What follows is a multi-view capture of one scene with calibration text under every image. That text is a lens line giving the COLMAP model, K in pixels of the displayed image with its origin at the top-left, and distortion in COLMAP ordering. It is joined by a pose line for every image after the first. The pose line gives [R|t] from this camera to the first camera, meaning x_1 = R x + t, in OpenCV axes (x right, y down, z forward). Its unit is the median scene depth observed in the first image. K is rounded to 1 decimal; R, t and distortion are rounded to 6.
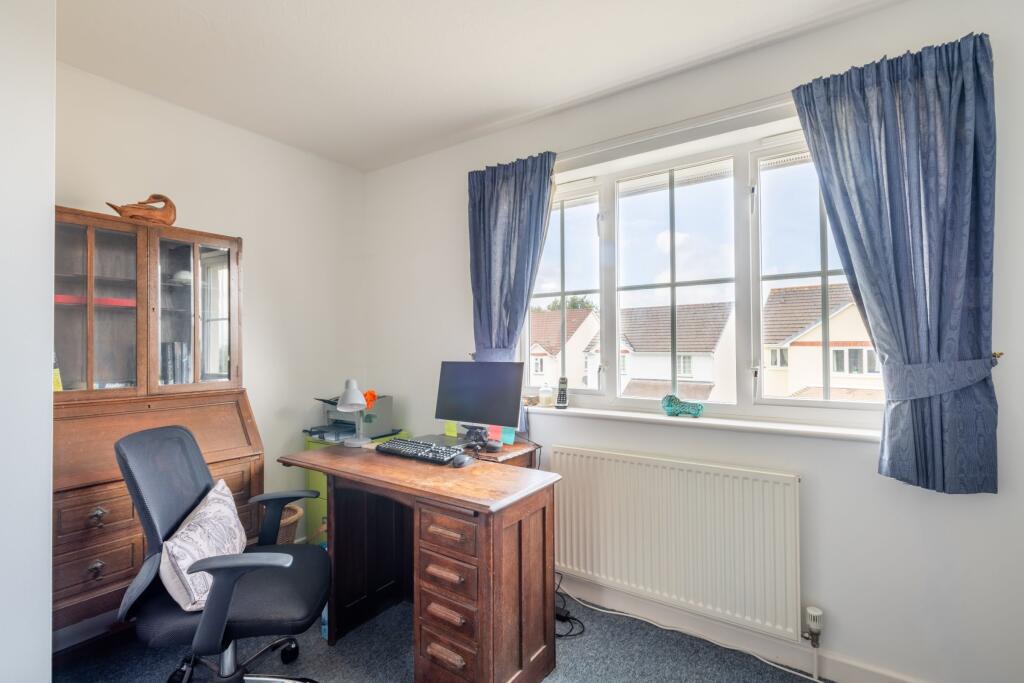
lens RADIAL K [[479.3, 0, 513.3], [0, 479.3, 339.0], [0, 0, 1]] dist [0.007932, -0.001961]
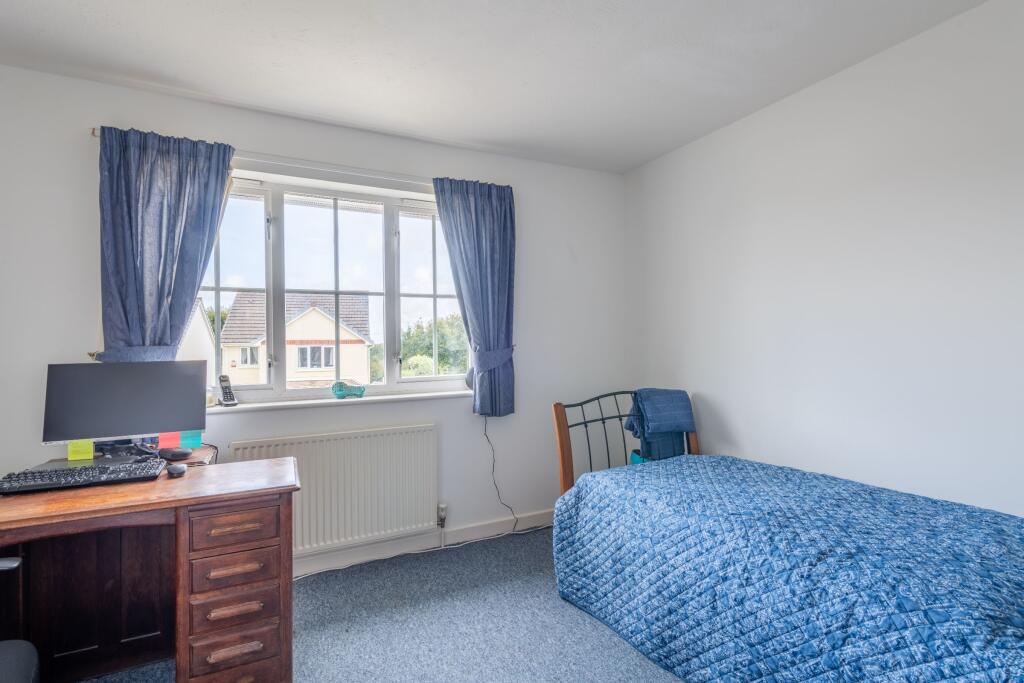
lens RADIAL K [[479.3, 0, 508.5], [0, 479.3, 341.9], [0, 0, 1]] dist [0.007932, -0.001961]
pose [[0.492222, 0.000196, 0.870470, -0.587247], [-0.006887, 0.999970, 0.003669, 0.006214], [-0.870443, -0.007801, 0.492208, 0.016561]]
